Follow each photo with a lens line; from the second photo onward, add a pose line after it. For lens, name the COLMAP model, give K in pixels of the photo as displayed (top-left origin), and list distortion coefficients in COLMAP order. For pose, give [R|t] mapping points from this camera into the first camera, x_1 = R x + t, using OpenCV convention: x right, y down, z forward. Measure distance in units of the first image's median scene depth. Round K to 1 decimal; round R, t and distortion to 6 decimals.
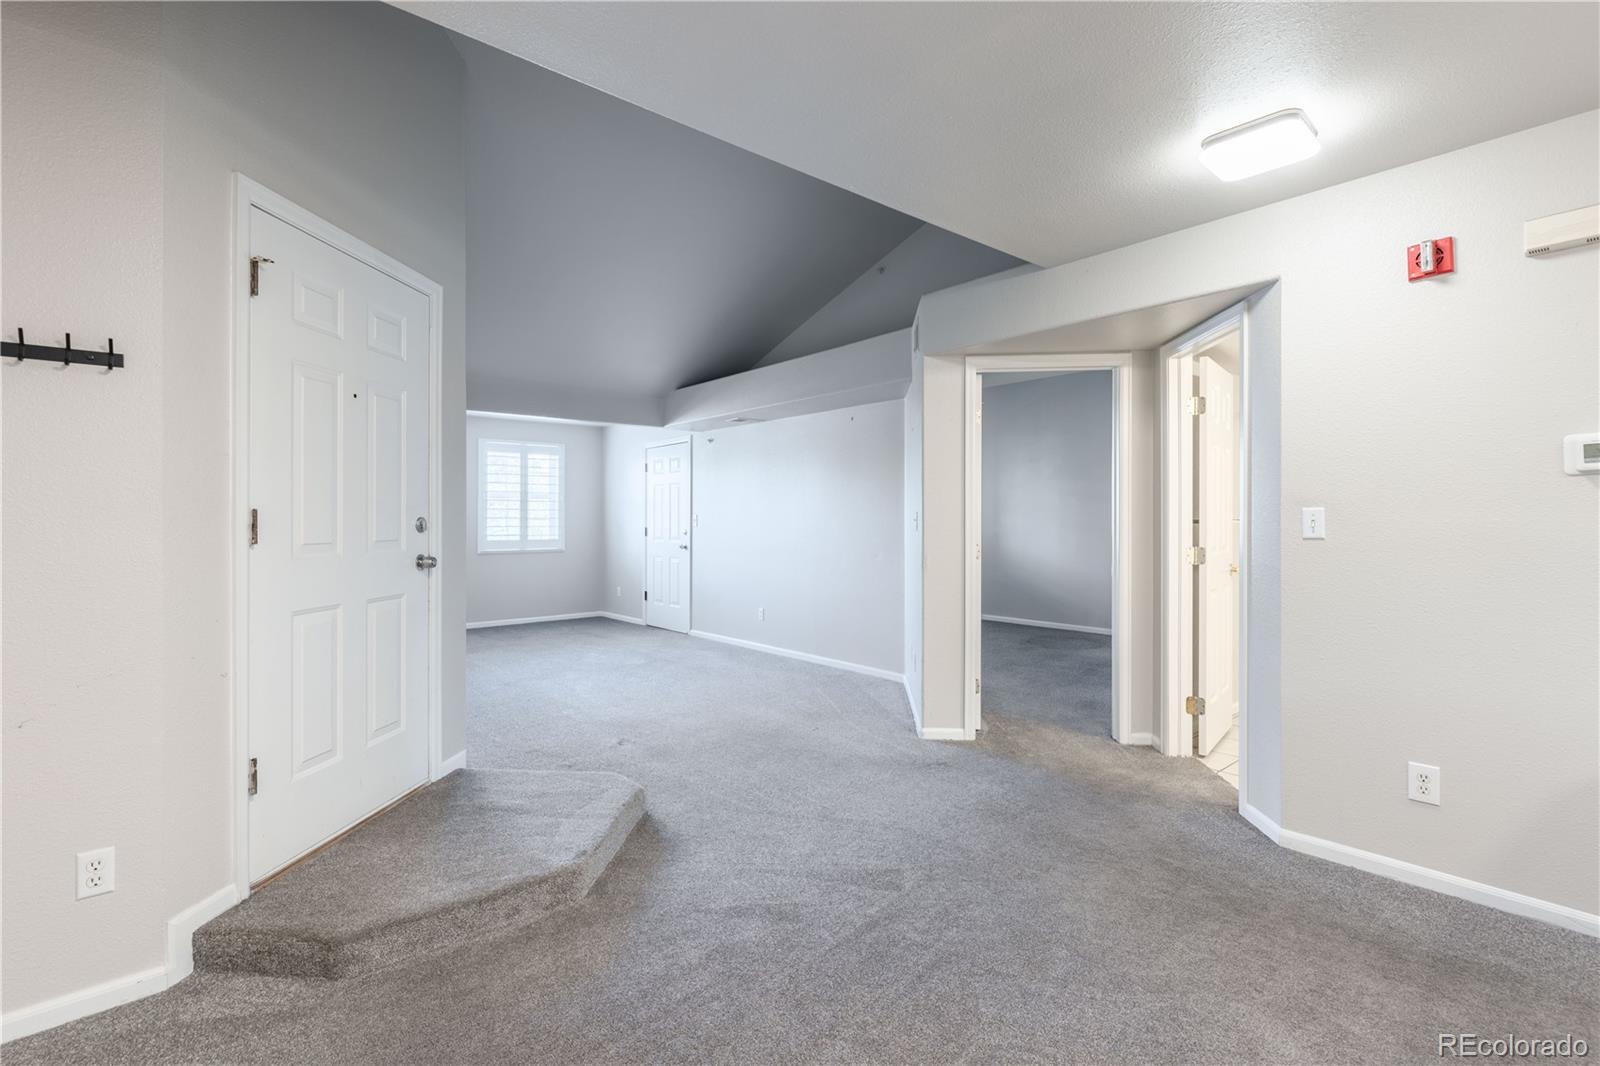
lens RADIAL K [[722.1, 0, 801.5], [0, 722.1, 523.6], [0, 0, 1]] dist [-0.000289, 0.000163]
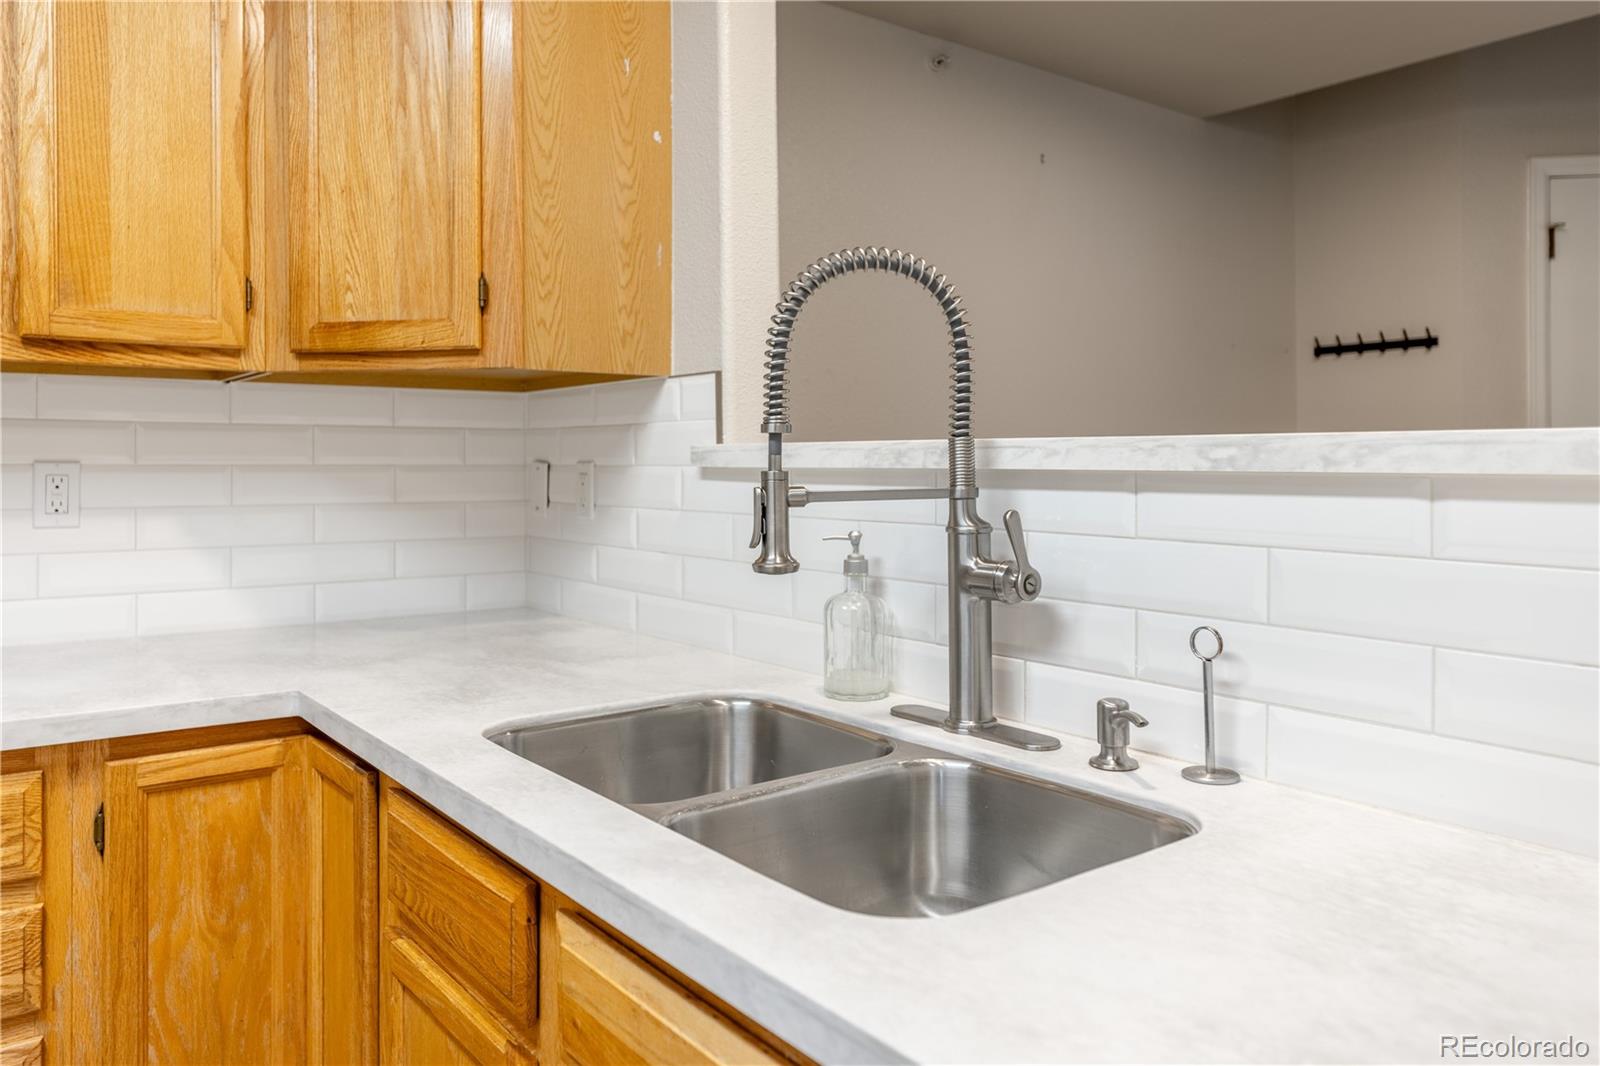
lens RADIAL K [[1167.4, 0, 756.6], [0, 1167.4, 460.6], [0, 0, 1]] dist [0.004891, -0.004167]
pose [[-0.079228, 0.003467, -0.996851, 0.836071], [-0.003176, 0.999988, 0.003730, -0.002773], [0.996851, 0.003462, -0.079216, -0.064258]]
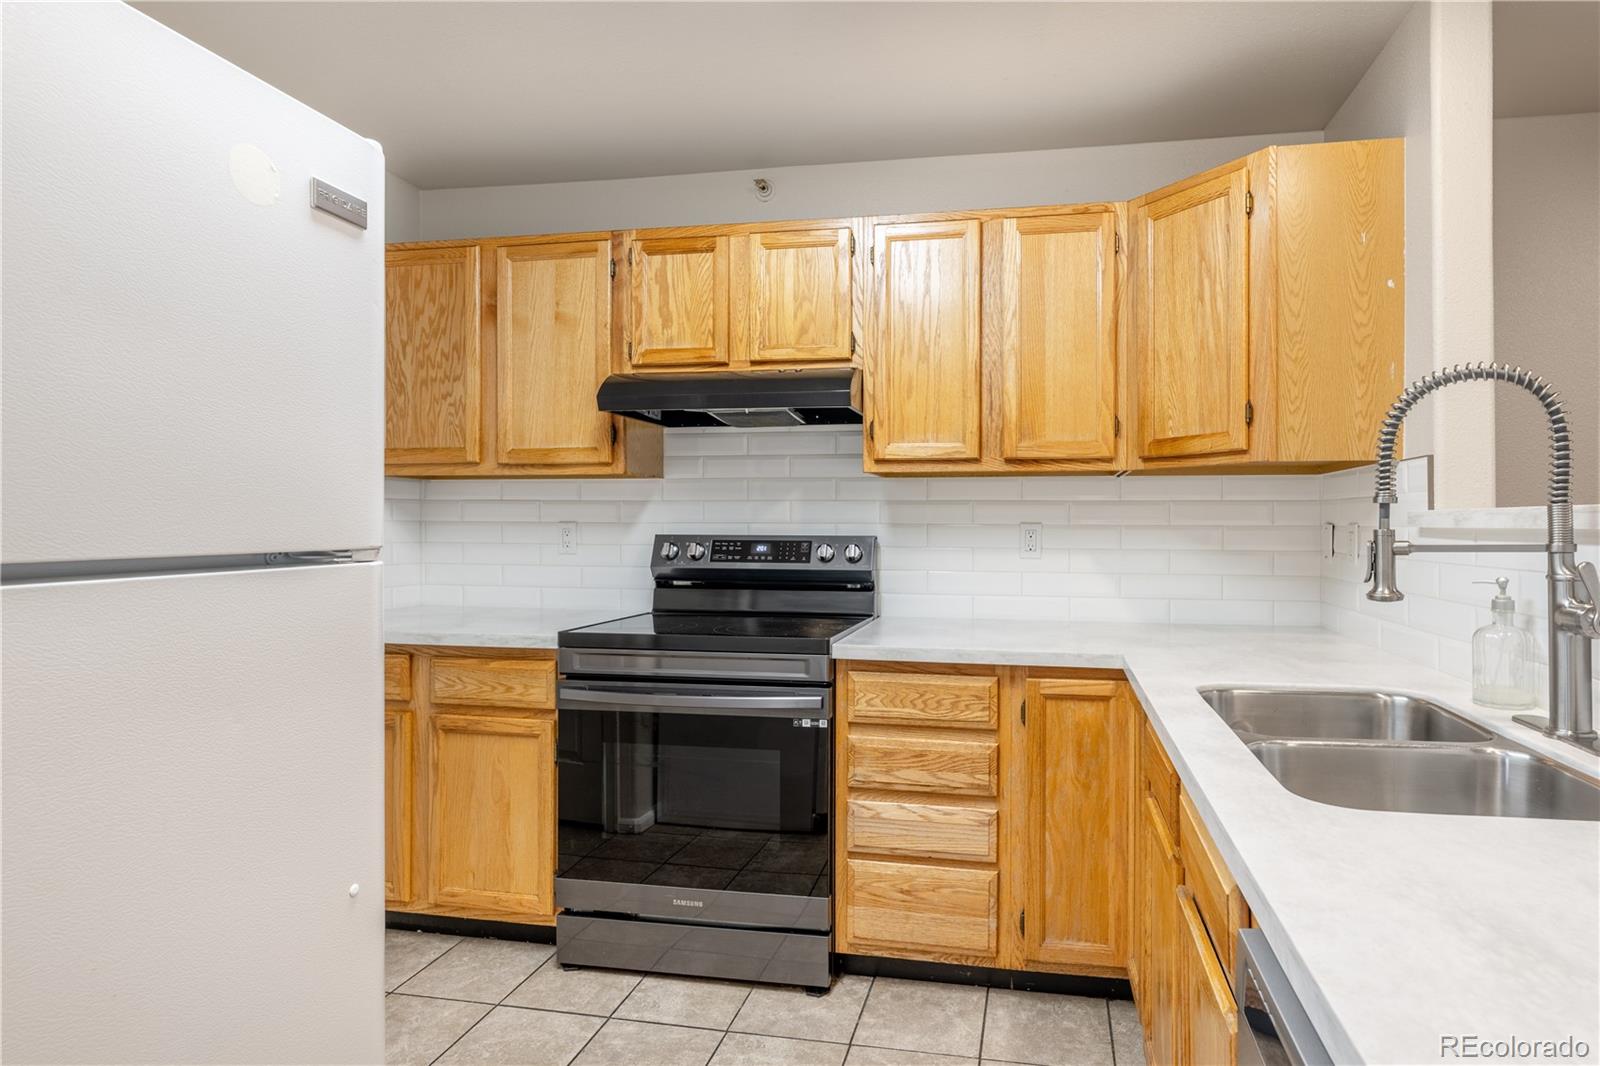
lens RADIAL K [[853.5, 0, 896.9], [0, 853.5, 527.6], [0, 0, 1]] dist [0.000404, 0.000110]
pose [[-0.772512, 0.004917, -0.634981, 0.891592], [-0.001350, 0.999955, 0.009386, -0.002175], [0.634999, 0.008108, -0.772470, 0.098546]]
